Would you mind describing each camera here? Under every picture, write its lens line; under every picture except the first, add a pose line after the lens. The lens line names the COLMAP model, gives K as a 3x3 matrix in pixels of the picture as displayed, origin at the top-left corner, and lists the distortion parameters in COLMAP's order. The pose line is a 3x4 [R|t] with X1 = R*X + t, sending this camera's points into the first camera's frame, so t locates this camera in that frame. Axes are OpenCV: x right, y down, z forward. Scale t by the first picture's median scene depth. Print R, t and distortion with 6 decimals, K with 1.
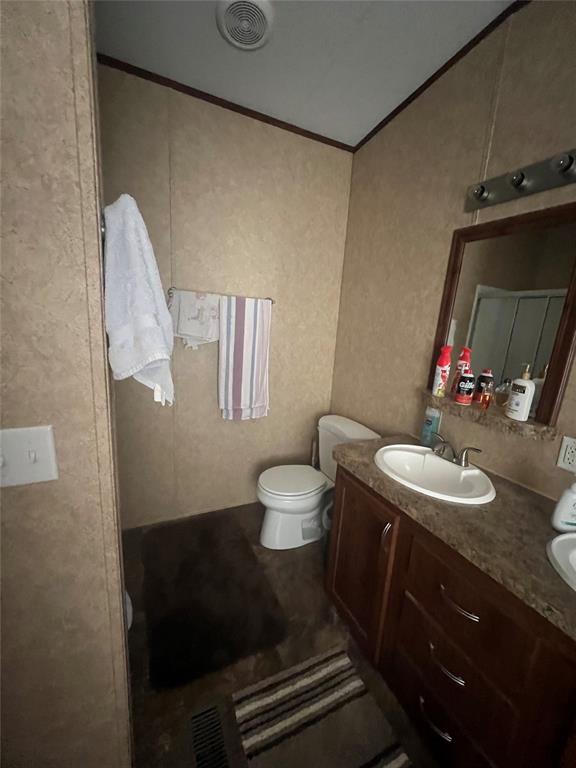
lens RADIAL K [[307.1, 0, 288.9], [0, 307.1, 384.1], [0, 0, 1]] dist [-0.001641, 0.000099]
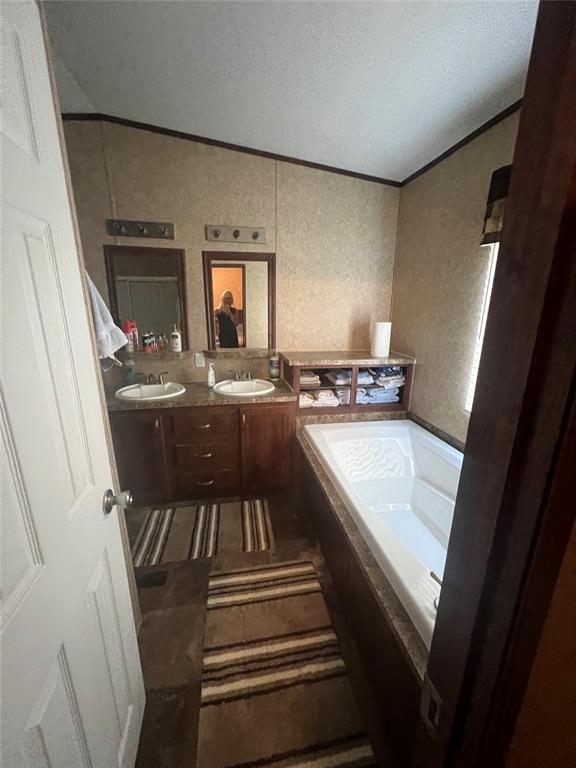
lens RADIAL K [[307.1, 0, 288.8], [0, 307.1, 382.9], [0, 0, 1]] dist [-0.001641, 0.000099]
pose [[0.255160, -0.311965, 0.915189, -1.045485], [0.203864, 0.942600, 0.264470, -0.082031], [-0.945163, 0.119092, 0.304113, -0.324861]]
